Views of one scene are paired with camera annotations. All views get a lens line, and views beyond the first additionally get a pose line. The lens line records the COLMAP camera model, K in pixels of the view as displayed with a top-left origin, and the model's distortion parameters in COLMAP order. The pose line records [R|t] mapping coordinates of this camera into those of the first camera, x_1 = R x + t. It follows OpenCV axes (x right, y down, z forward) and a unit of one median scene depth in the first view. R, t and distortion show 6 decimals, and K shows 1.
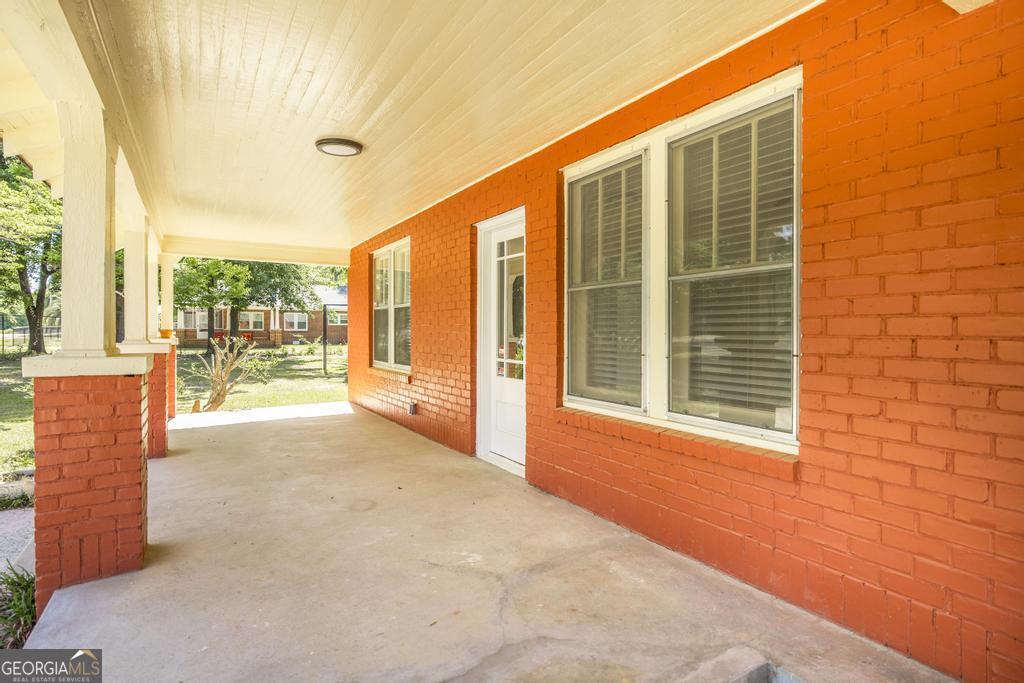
lens RADIAL K [[525.6, 0, 516.2], [0, 525.6, 331.0], [0, 0, 1]] dist [-0.011170, -0.000058]
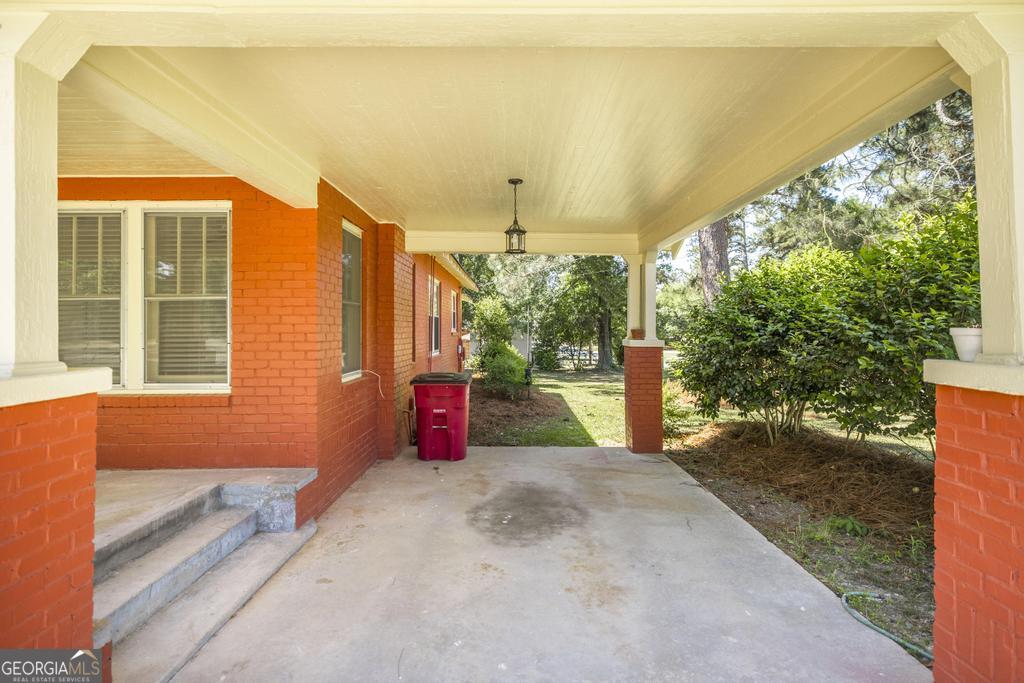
lens RADIAL K [[507.8, 0, 504.1], [0, 507.8, 326.9], [0, 0, 1]] dist [0.022457, 0.001118]
pose [[0.529987, -0.001348, 0.848005, -0.559470], [0.009195, 0.999949, -0.004156, 0.002474], [-0.847956, 0.010000, 0.529972, -0.916457]]
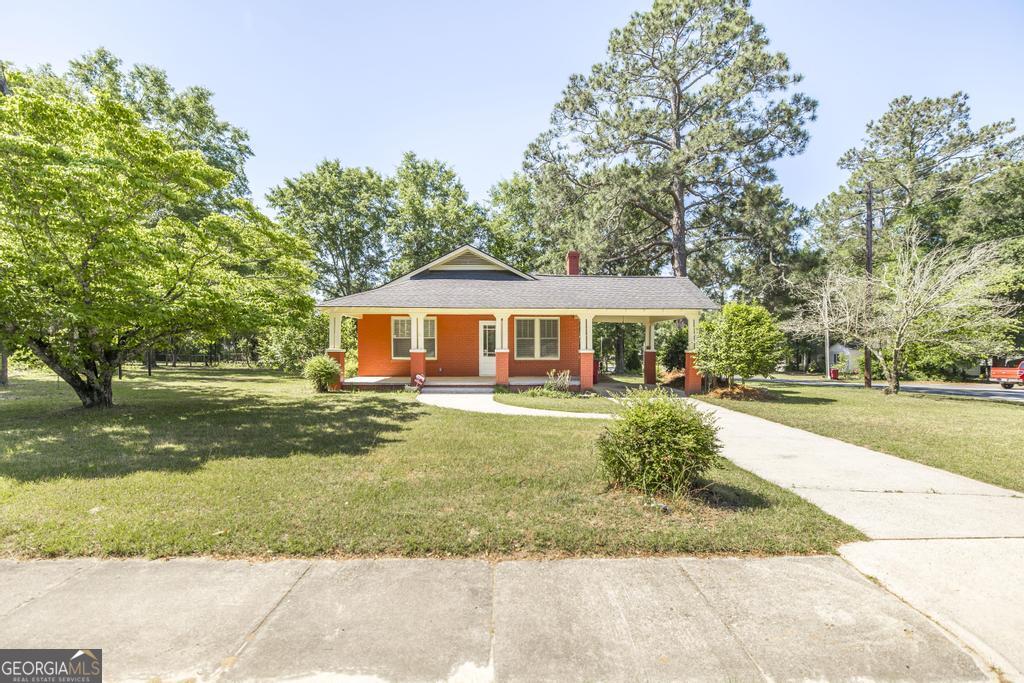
lens RADIAL K [[507.8, 0, 514.6], [0, 507.8, 346.7], [0, 0, 1]] dist [0.022457, 0.001118]
pose [[0.514536, -0.003926, 0.857460, -7.219008], [0.001265, 0.999992, 0.003820, -0.021863], [-0.857468, -0.000881, 0.514537, -2.799435]]
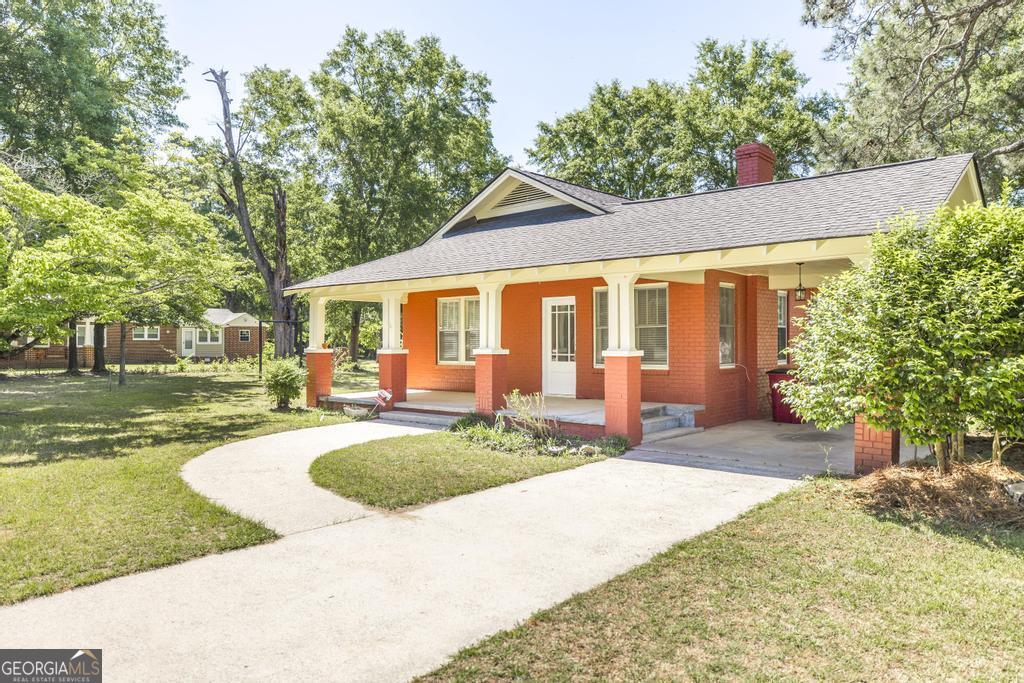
lens RADIAL K [[704.9, 0, 518.5], [0, 704.9, 332.5], [0, 0, 1]] dist [0.000436, 0.007431]
pose [[0.949759, -0.005468, 0.312935, -2.477970], [0.010810, 0.999824, -0.015335, 0.003747], [-0.312796, 0.017948, 0.949651, -4.180377]]
